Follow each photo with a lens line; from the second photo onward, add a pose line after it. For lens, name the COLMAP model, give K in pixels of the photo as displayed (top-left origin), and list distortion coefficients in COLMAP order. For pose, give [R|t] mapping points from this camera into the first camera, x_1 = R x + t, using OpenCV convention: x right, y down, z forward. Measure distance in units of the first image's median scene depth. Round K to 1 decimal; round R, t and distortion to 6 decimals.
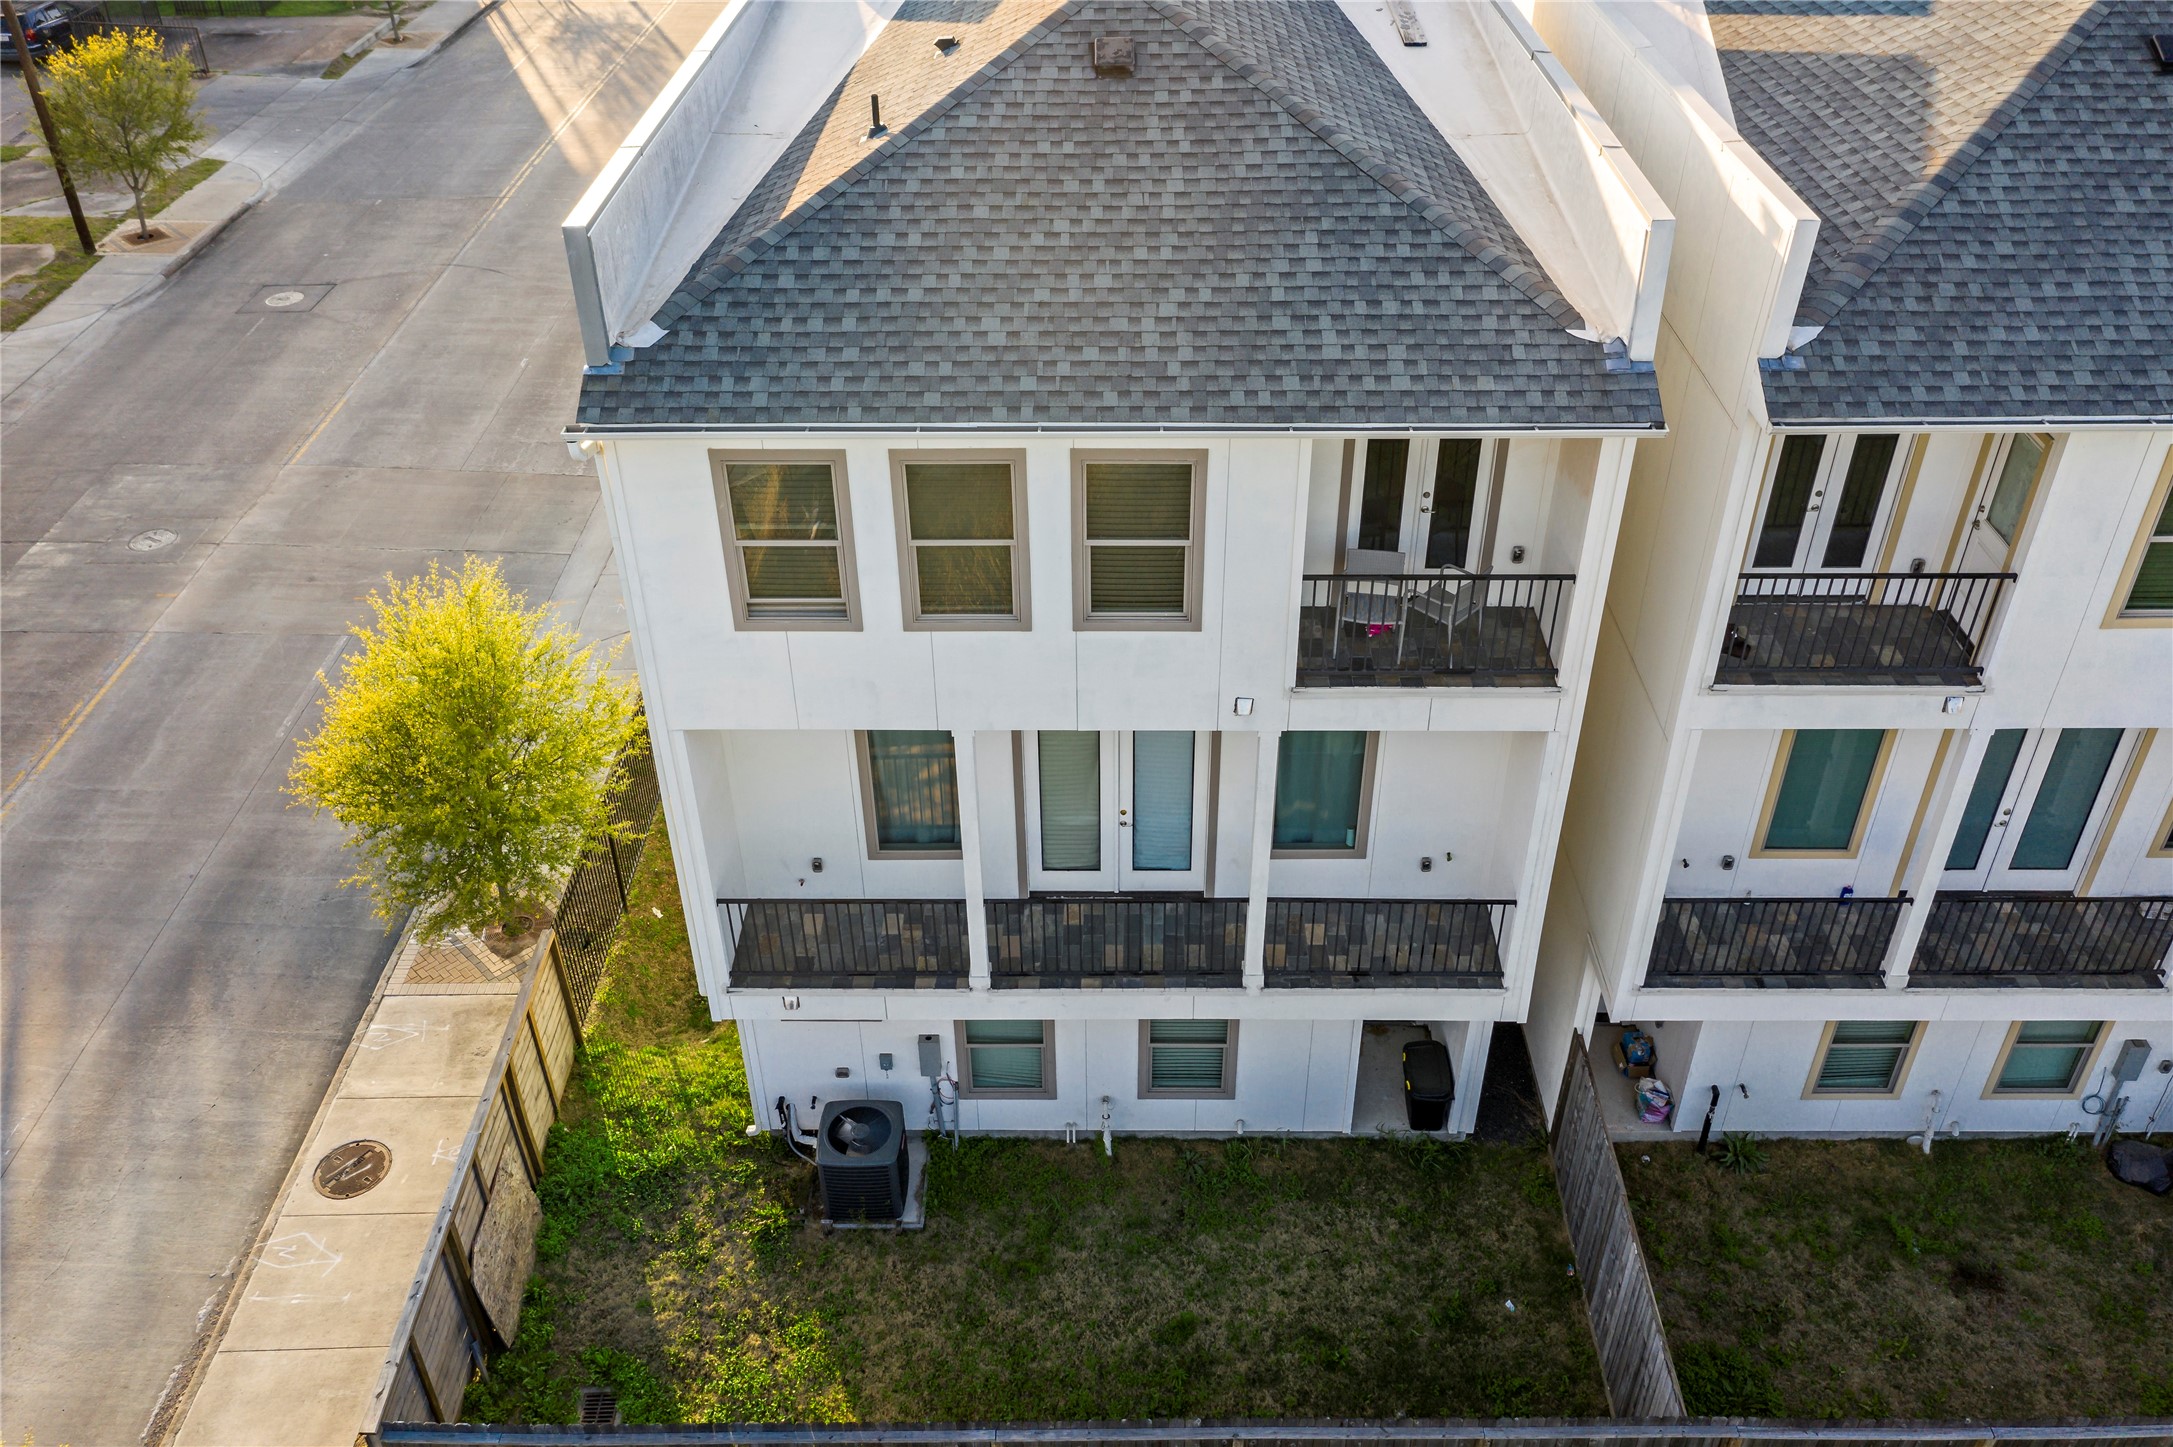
lens RADIAL K [[1727.1, 0, 1110.2], [0, 1727.1, 724.6], [0, 0, 1]] dist [0.008022, -0.001642]
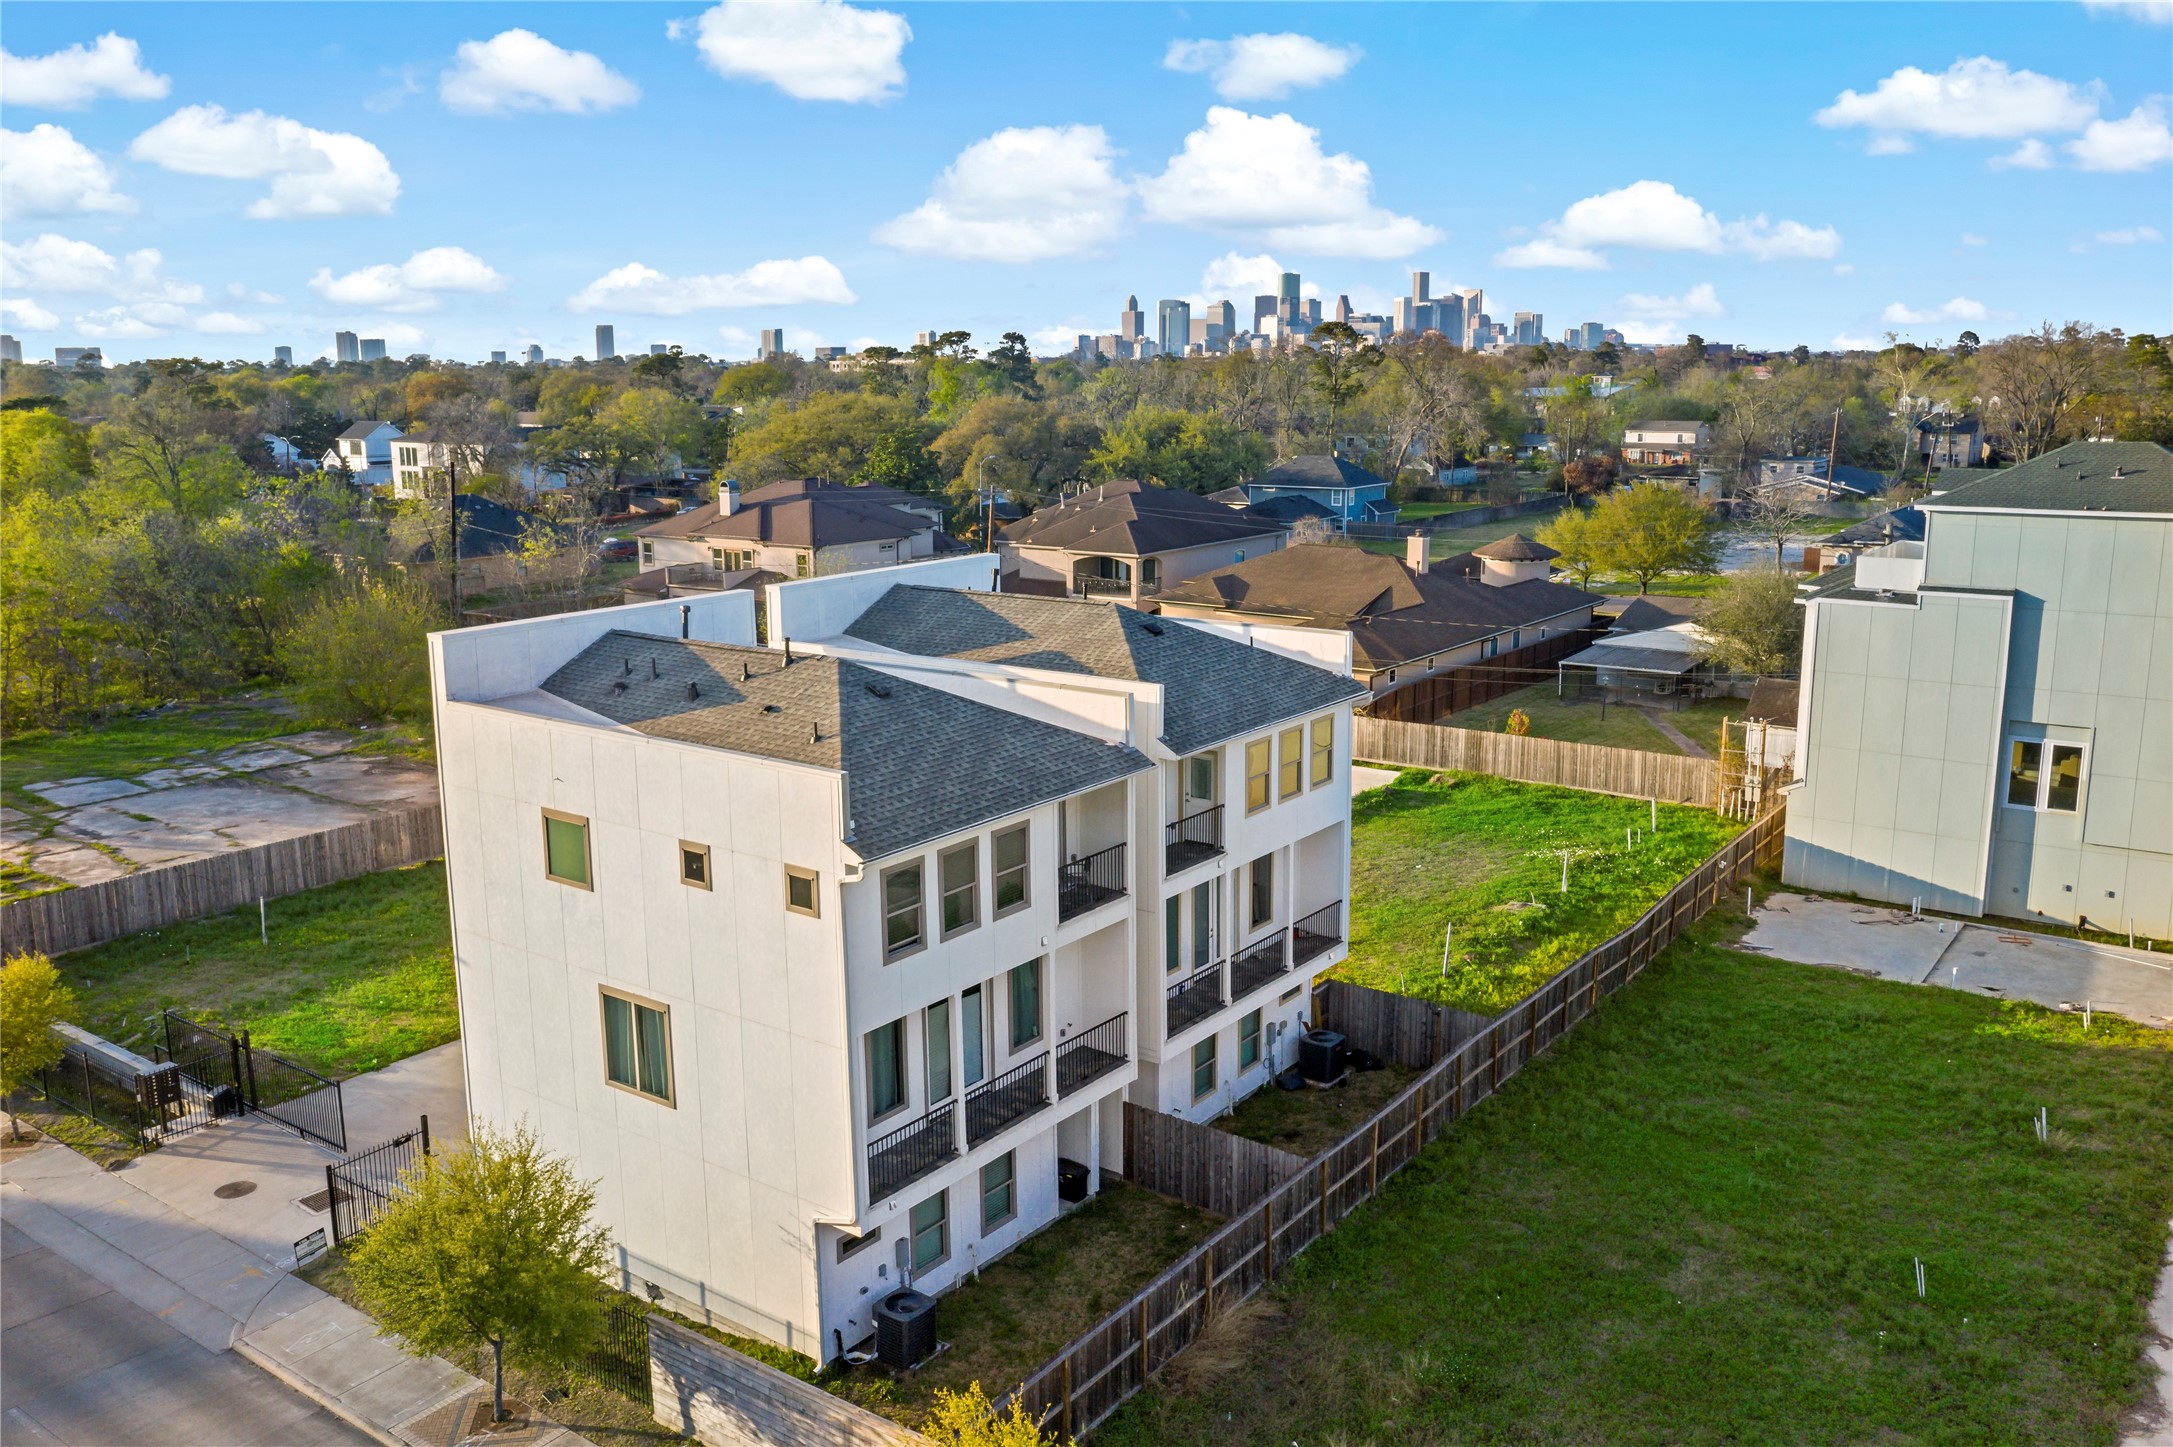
lens RADIAL K [[1774.7, 0, 1086.5], [0, 1774.7, 723.5], [0, 0, 1]] dist [-0.002745, -0.006724]
pose [[0.586585, -0.161524, 0.793617, -1.350971], [0.474266, 0.862827, -0.174933, 0.141532], [-0.656498, 0.478999, 0.582726, -0.382862]]
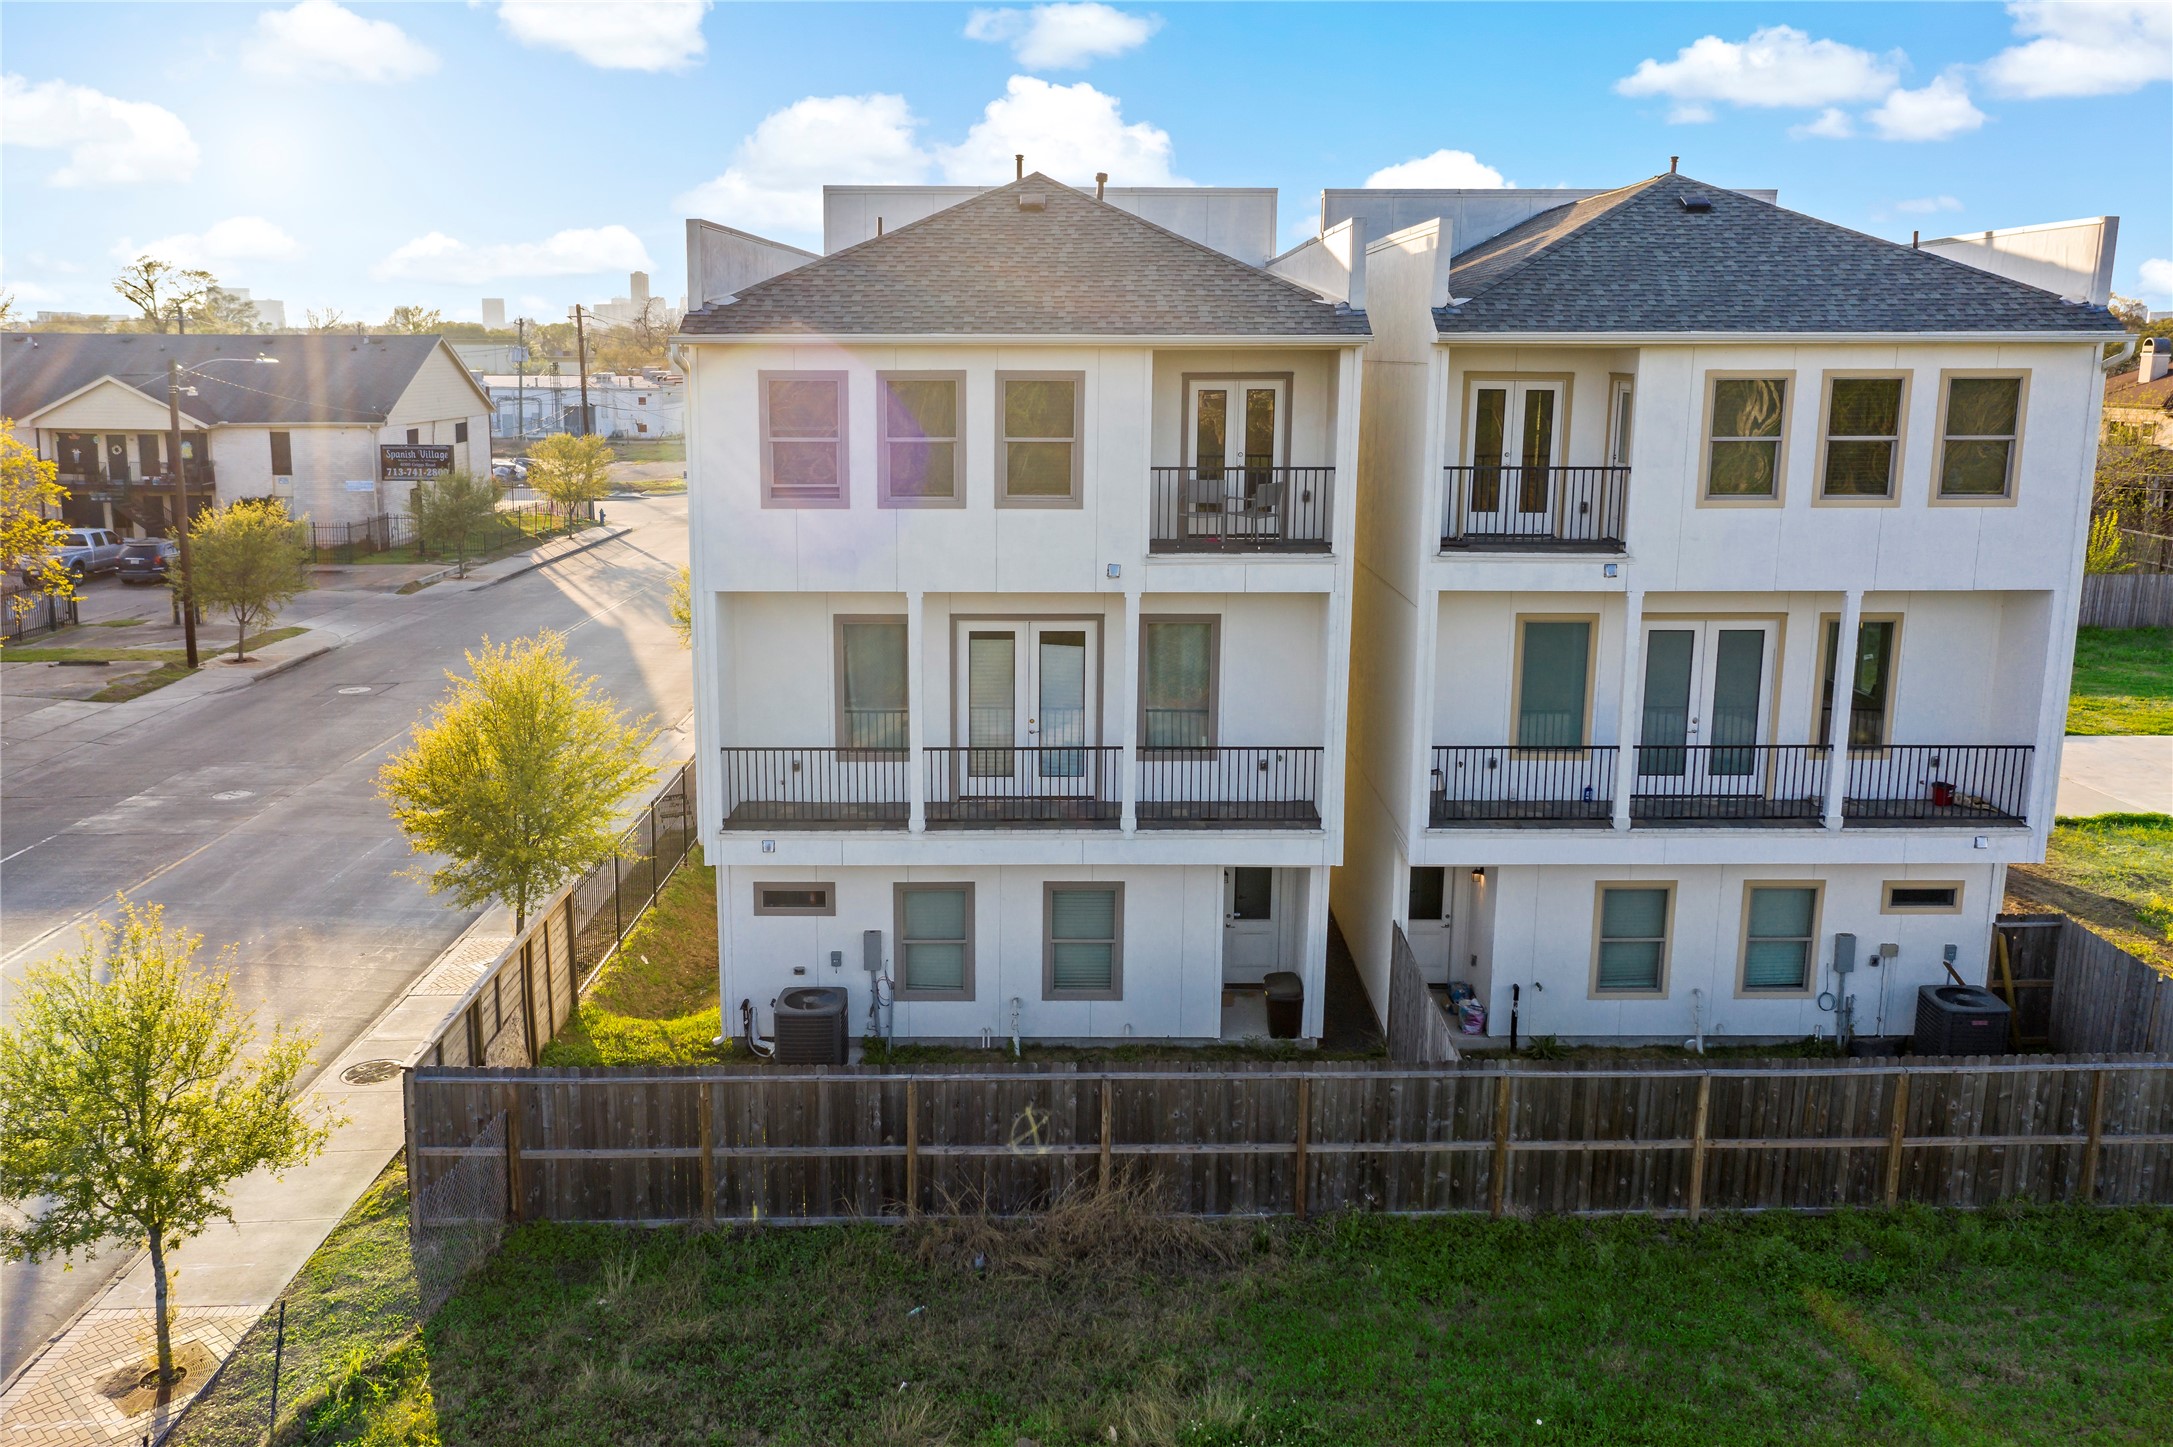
lens RADIAL K [[1771.5, 0, 1091.6], [0, 1771.5, 654.6], [0, 0, 1]] dist [0.000072, -0.002274]
pose [[0.999916, 0.011992, 0.004932, 0.044554], [-0.008651, 0.900313, -0.435158, 0.578419], [-0.009658, 0.435079, 0.900341, -0.235600]]
